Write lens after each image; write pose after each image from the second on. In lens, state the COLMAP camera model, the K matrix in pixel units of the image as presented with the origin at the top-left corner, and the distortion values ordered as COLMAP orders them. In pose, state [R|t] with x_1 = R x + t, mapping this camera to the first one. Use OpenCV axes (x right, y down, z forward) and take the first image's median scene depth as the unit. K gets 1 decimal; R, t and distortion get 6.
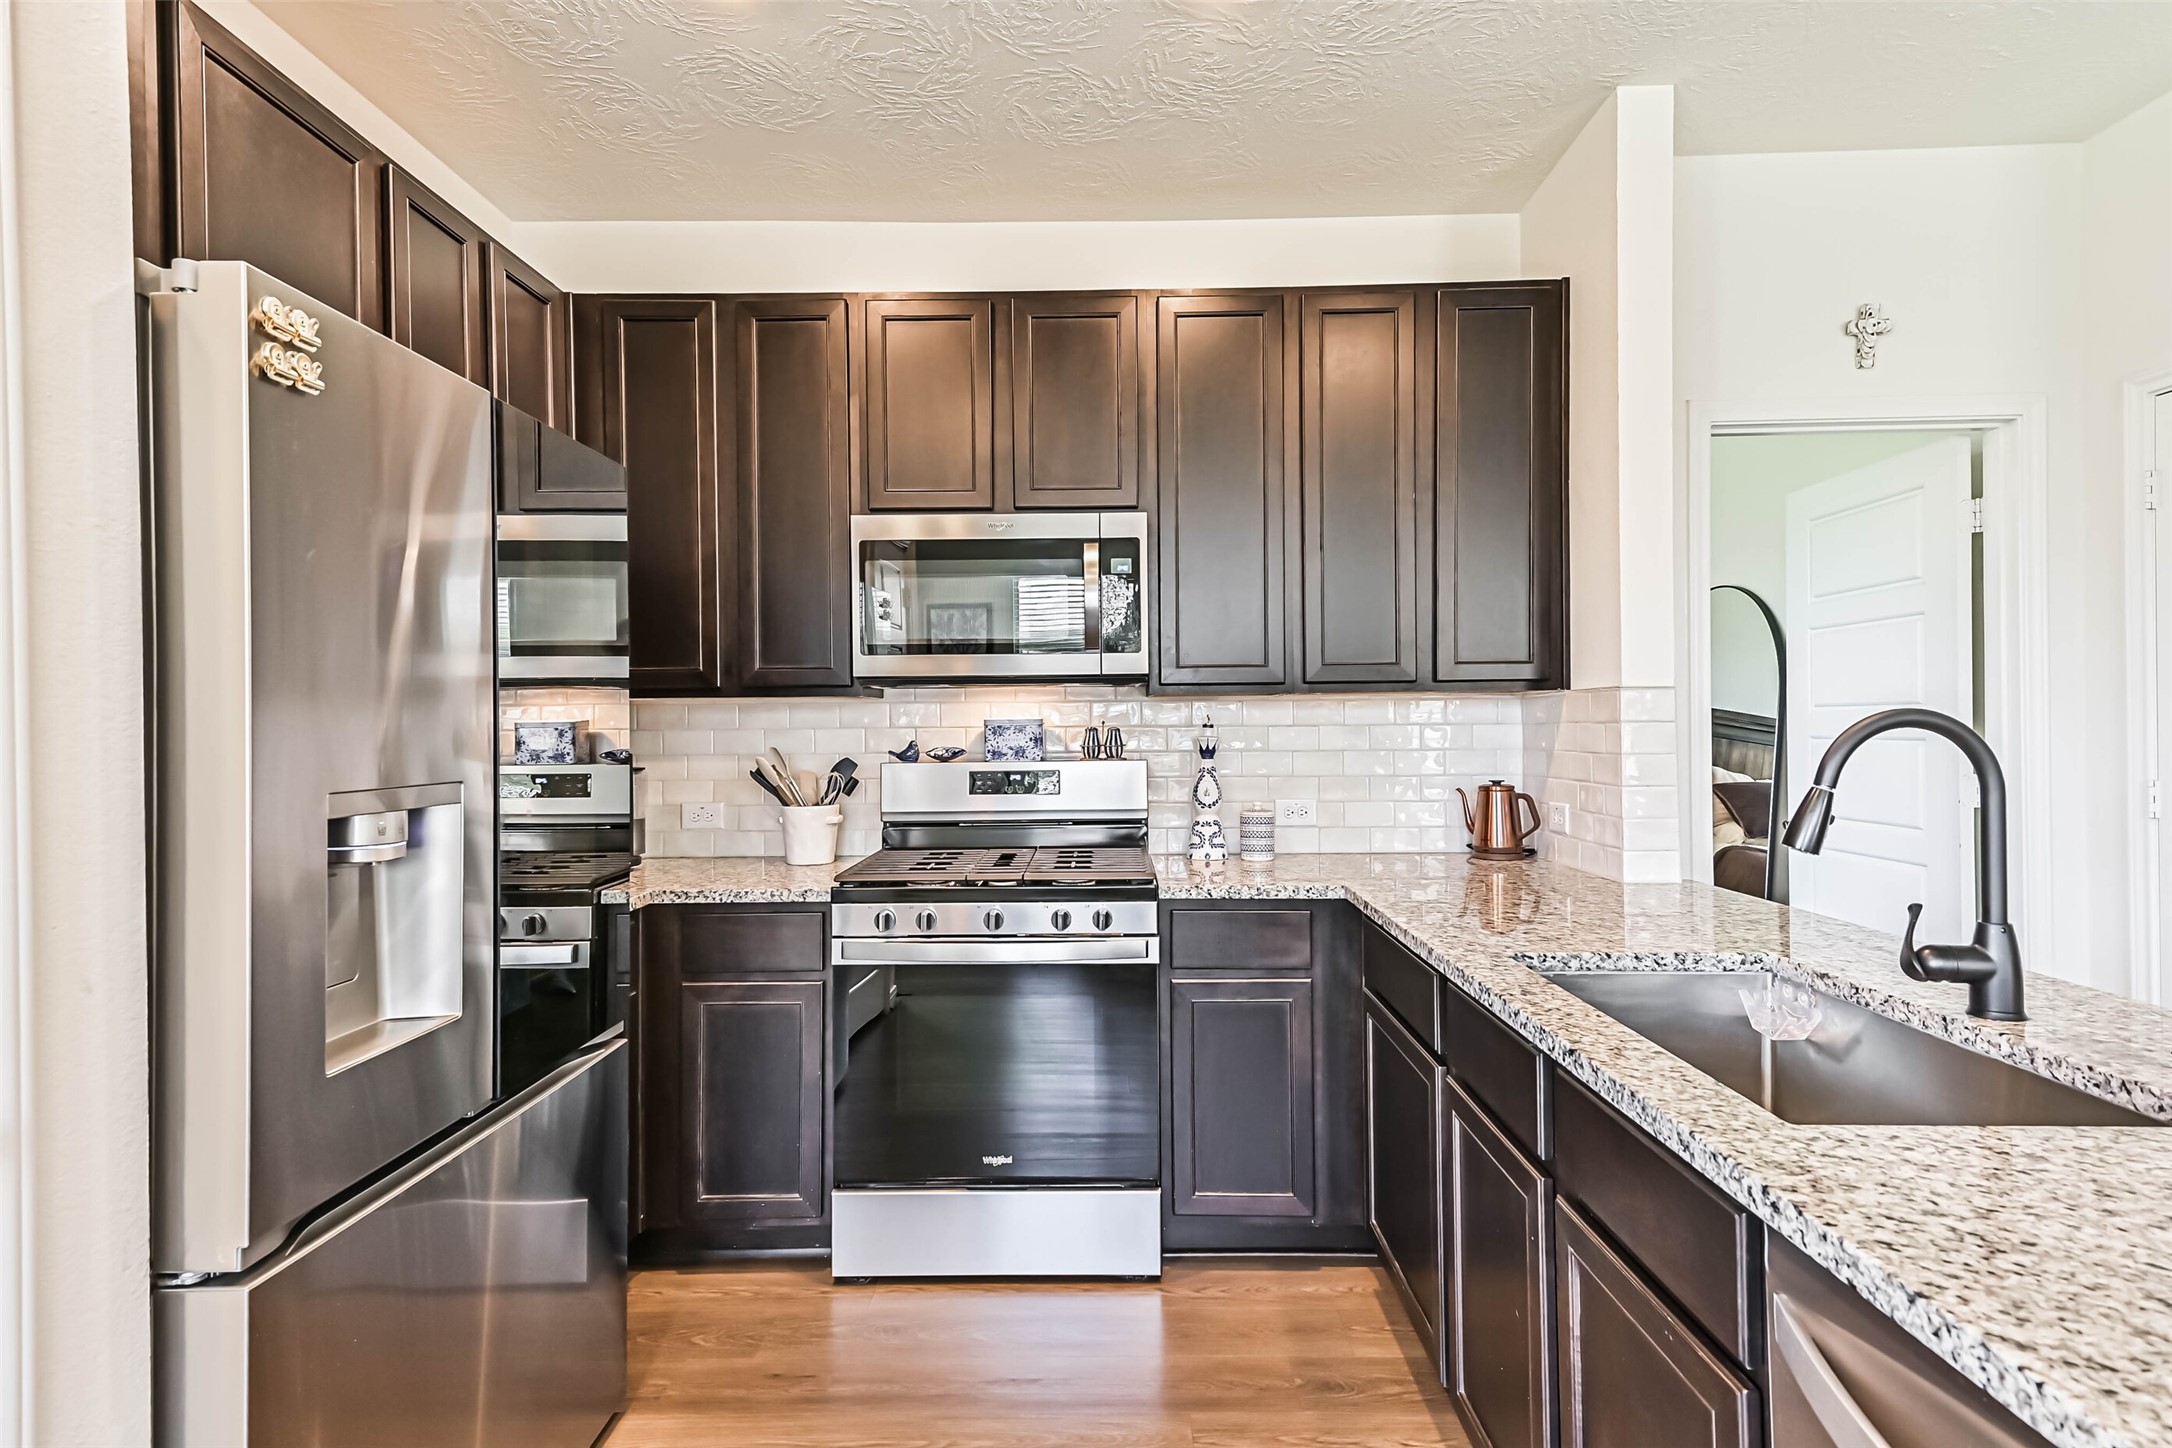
lens RADIAL K [[1067.7, 0, 1083.6], [0, 1067.7, 726.2], [0, 0, 1]] dist [0.030115, -0.003603]
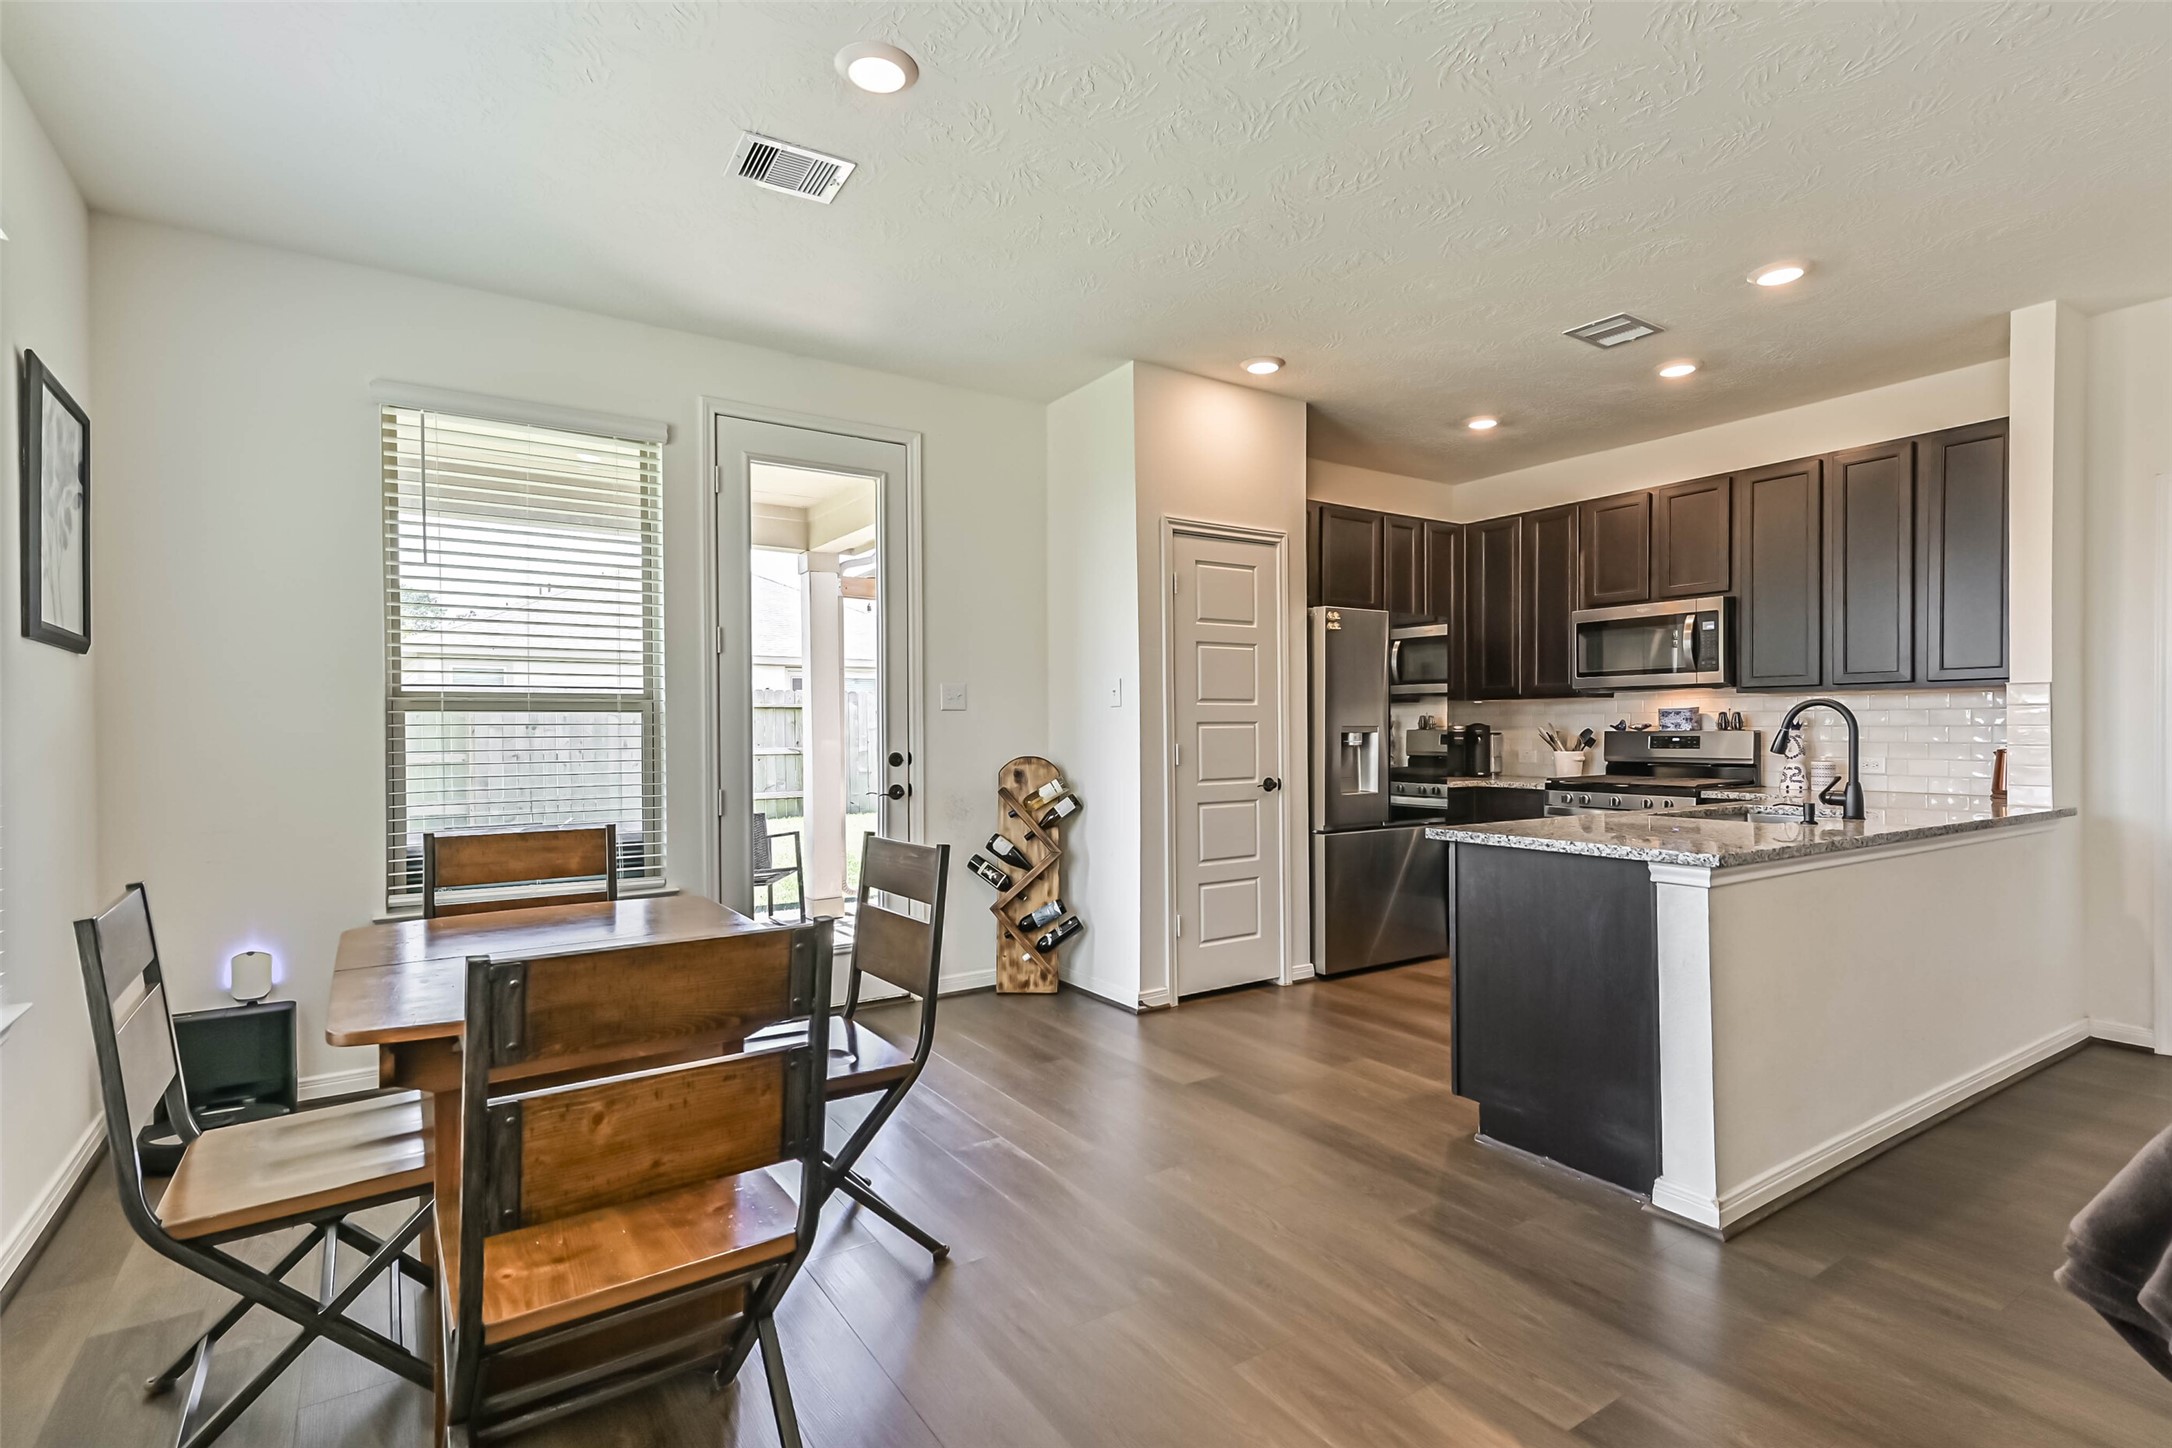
lens RADIAL K [[1067.7, 0, 1092.7], [0, 1067.7, 737.5], [0, 0, 1]] dist [0.030115, -0.003603]
pose [[0.575446, 0.011833, -0.817754, 0.934532], [-0.002571, 0.999917, 0.012659, 0.025101], [0.817836, -0.005183, 0.575428, -0.947764]]
